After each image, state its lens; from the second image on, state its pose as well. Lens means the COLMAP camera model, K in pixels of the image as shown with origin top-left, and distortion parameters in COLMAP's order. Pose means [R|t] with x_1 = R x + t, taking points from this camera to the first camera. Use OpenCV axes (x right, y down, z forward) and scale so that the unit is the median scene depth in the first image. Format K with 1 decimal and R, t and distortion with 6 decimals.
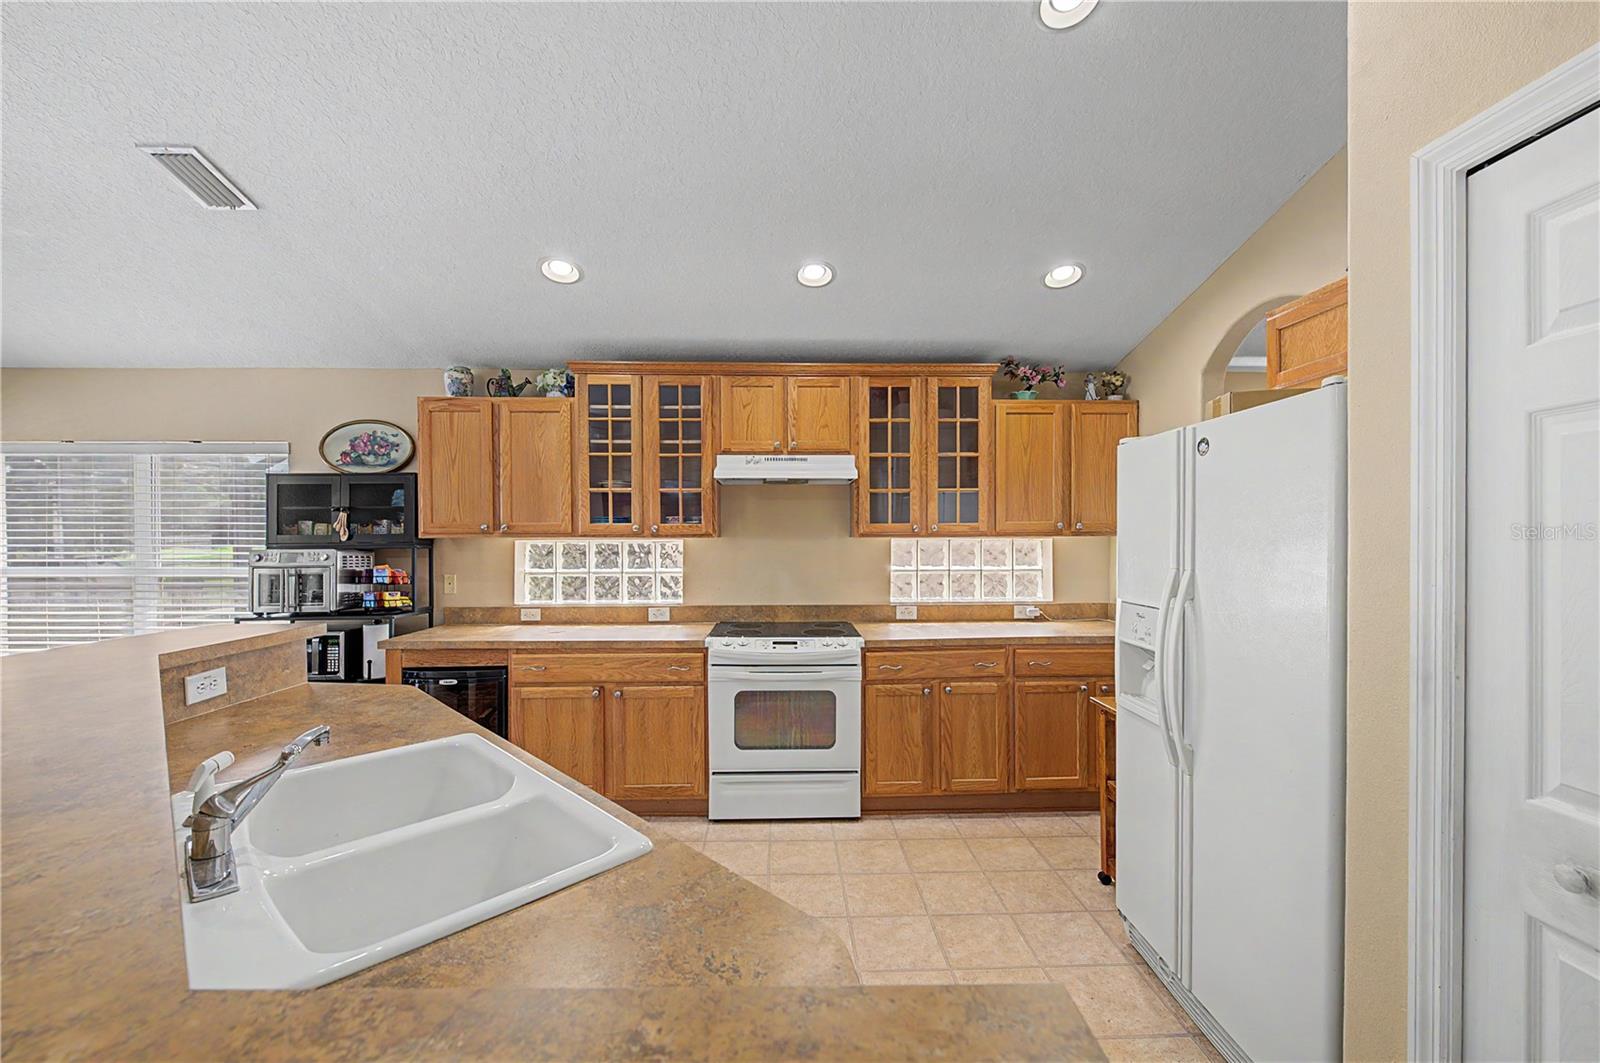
lens RADIAL K [[631.7, 0, 803.1], [0, 631.7, 543.0], [0, 0, 1]] dist [0.002444, -0.003975]
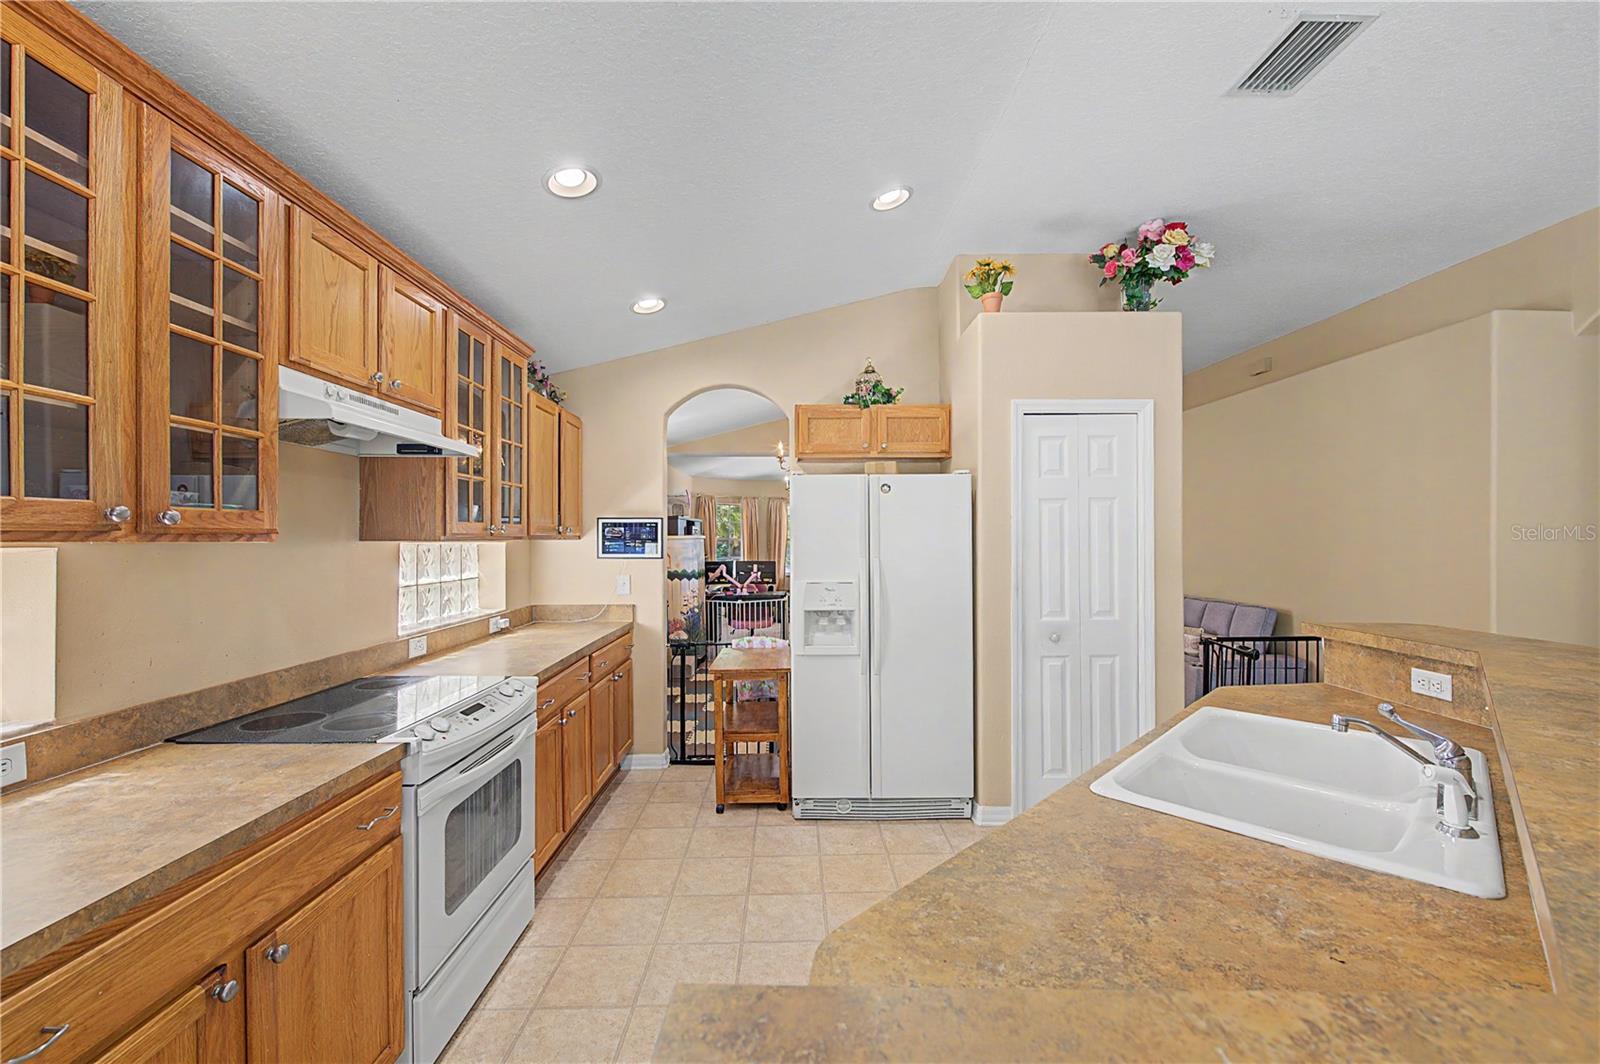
lens RADIAL K [[631.7, 0, 793.0], [0, 631.7, 538.8], [0, 0, 1]] dist [0.002444, -0.003975]
pose [[0.028522, 0.003368, 0.999588, -0.596471], [0.014561, 0.999887, -0.003785, -0.003120], [-0.999487, 0.014663, 0.028469, 0.612840]]
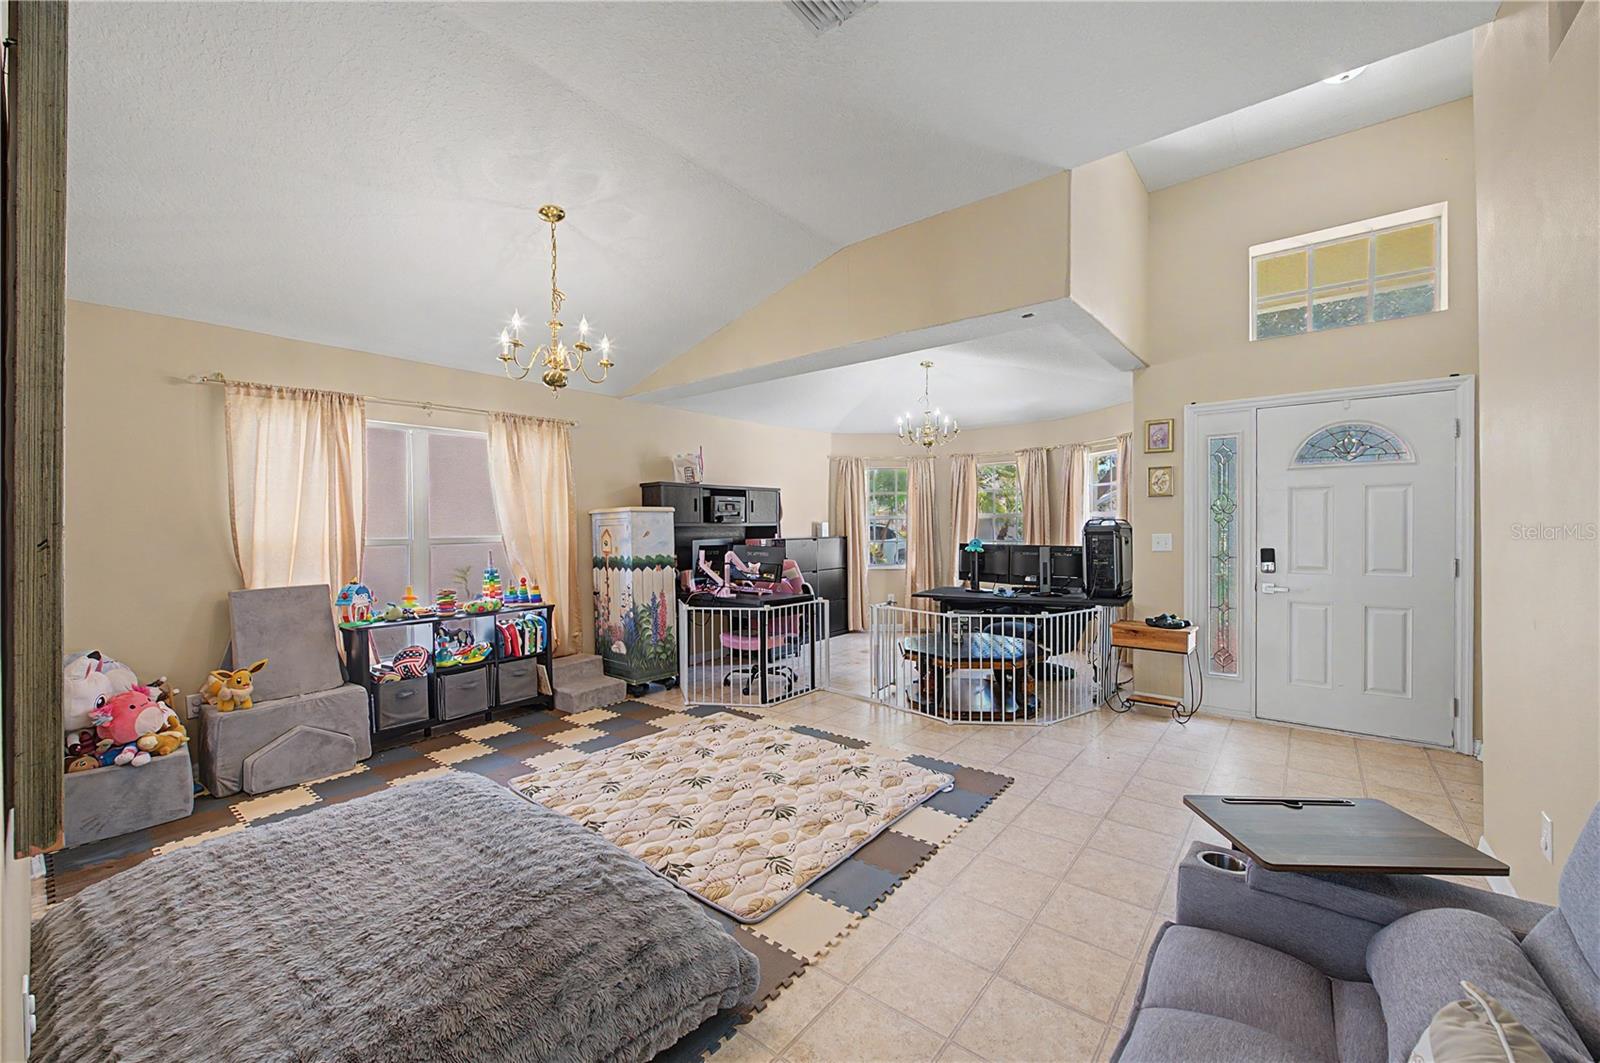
lens RADIAL K [[631.7, 0, 790.3], [0, 631.7, 531.1], [0, 0, 1]] dist [0.002444, -0.003975]
pose [[0.662420, -0.010462, 0.749059, 0.622267], [0.013478, 0.999907, 0.002047, 0.031507], [-0.749011, 0.008740, 0.662500, -0.206647]]
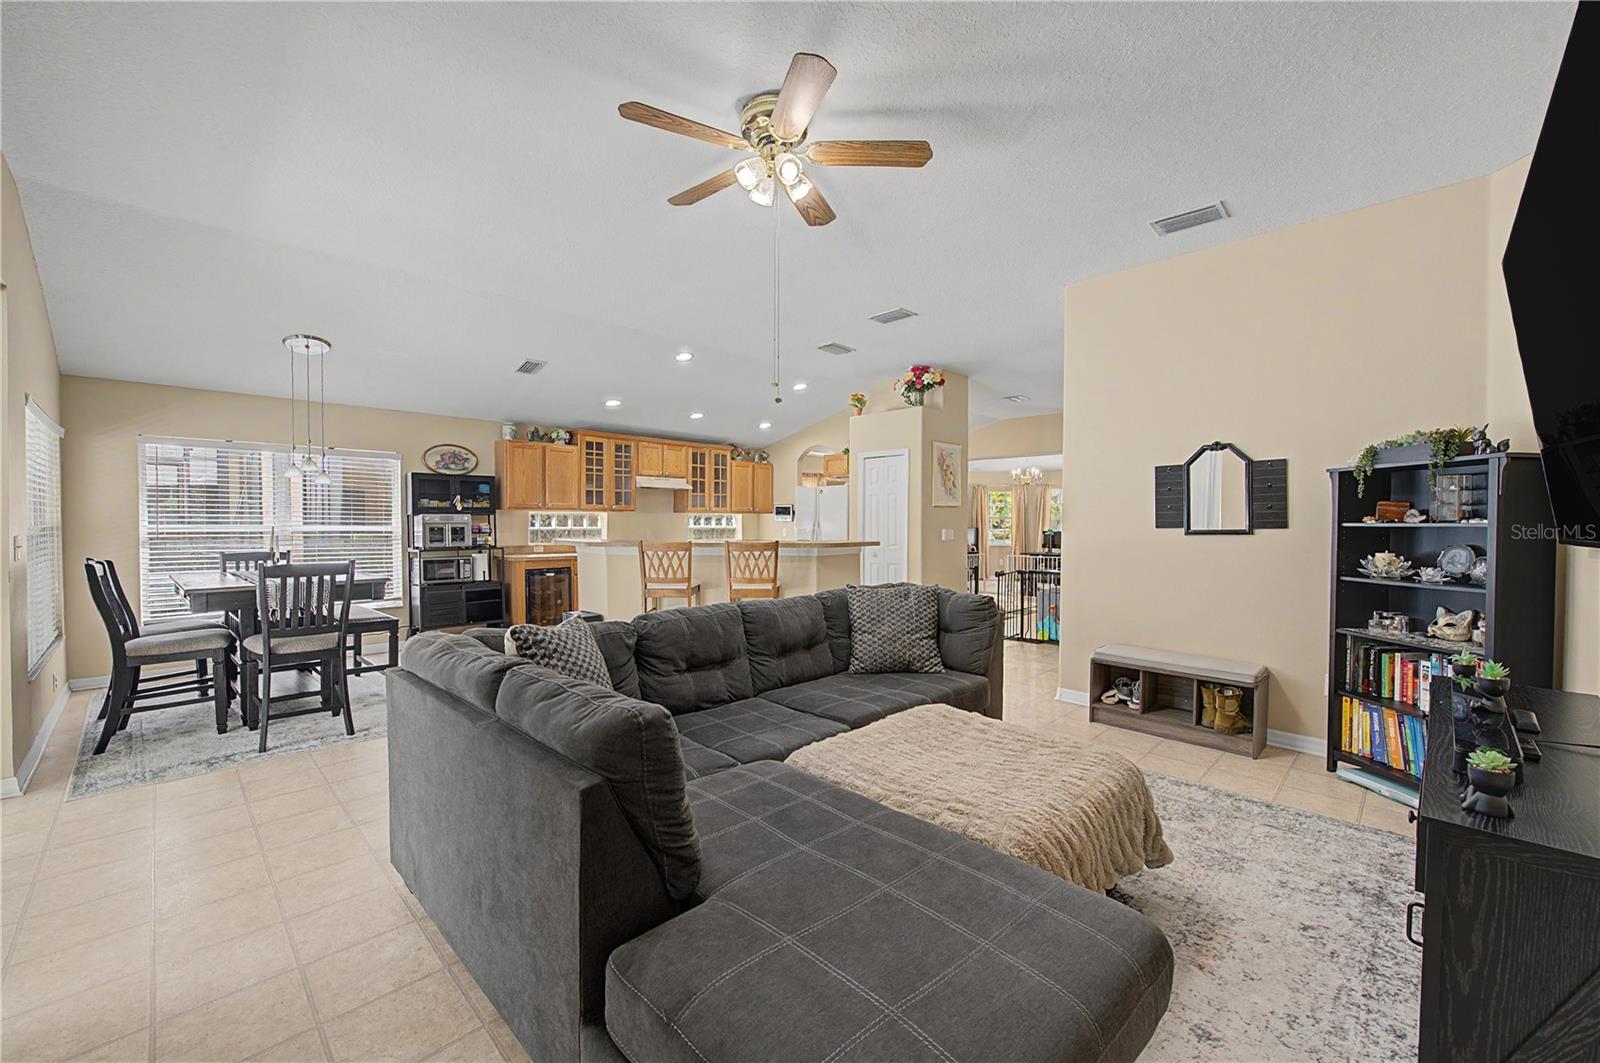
lens RADIAL K [[631.7, 0, 799.2], [0, 631.7, 531.9], [0, 0, 1]] dist [0.002444, -0.003975]
pose [[0.725859, -0.005636, 0.687820, -1.301938], [0.001724, 0.999978, 0.006374, 0.051847], [-0.687841, -0.003441, 0.725853, -1.092352]]
